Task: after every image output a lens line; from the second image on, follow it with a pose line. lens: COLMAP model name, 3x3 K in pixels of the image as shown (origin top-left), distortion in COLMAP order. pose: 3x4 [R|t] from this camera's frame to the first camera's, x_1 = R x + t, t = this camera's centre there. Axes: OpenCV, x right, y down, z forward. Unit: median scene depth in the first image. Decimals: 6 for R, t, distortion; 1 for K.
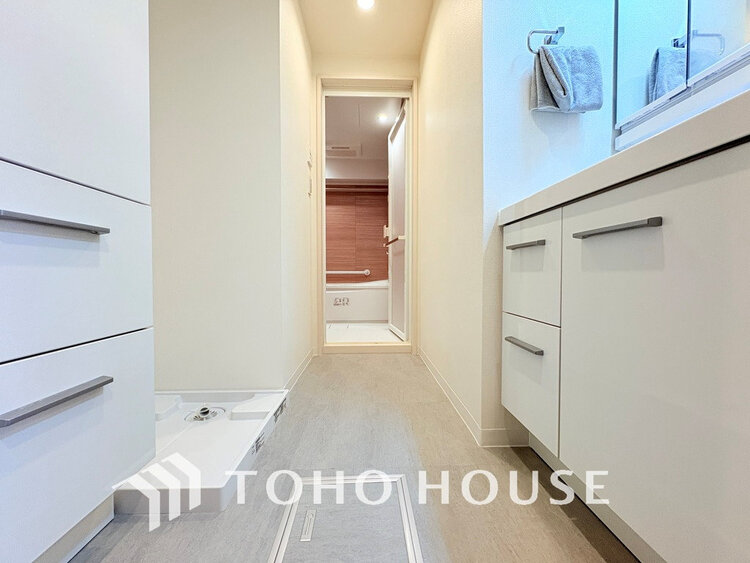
lens RADIAL K [[299.0, 0, 376.5], [0, 299.0, 281.2], [0, 0, 1]] dist [0.000820, 0.000115]
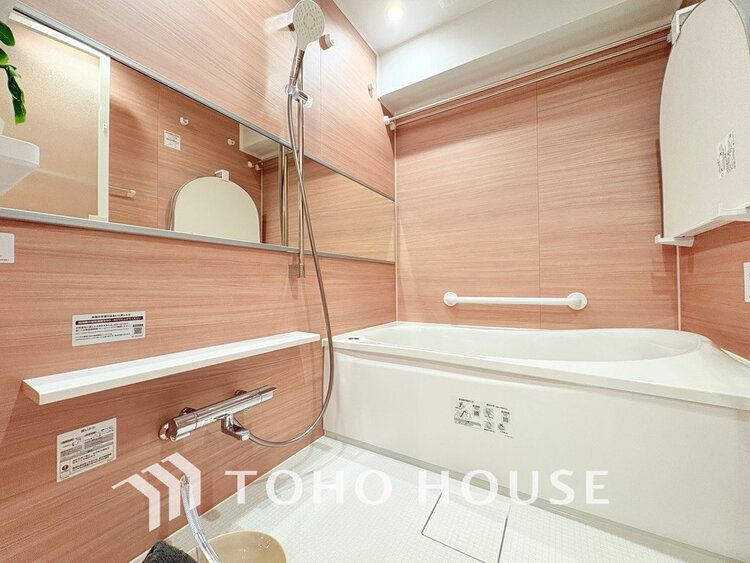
lens RADIAL K [[298.3, 0, 372.6], [0, 298.3, 284.4], [0, 0, 1]] dist [0.000276, 0.000092]
pose [[0.834822, -0.006899, -0.550477, -0.047450], [-0.007061, 0.999705, -0.023238, -0.046918], [0.550475, 0.023287, 0.834527, 0.708550]]
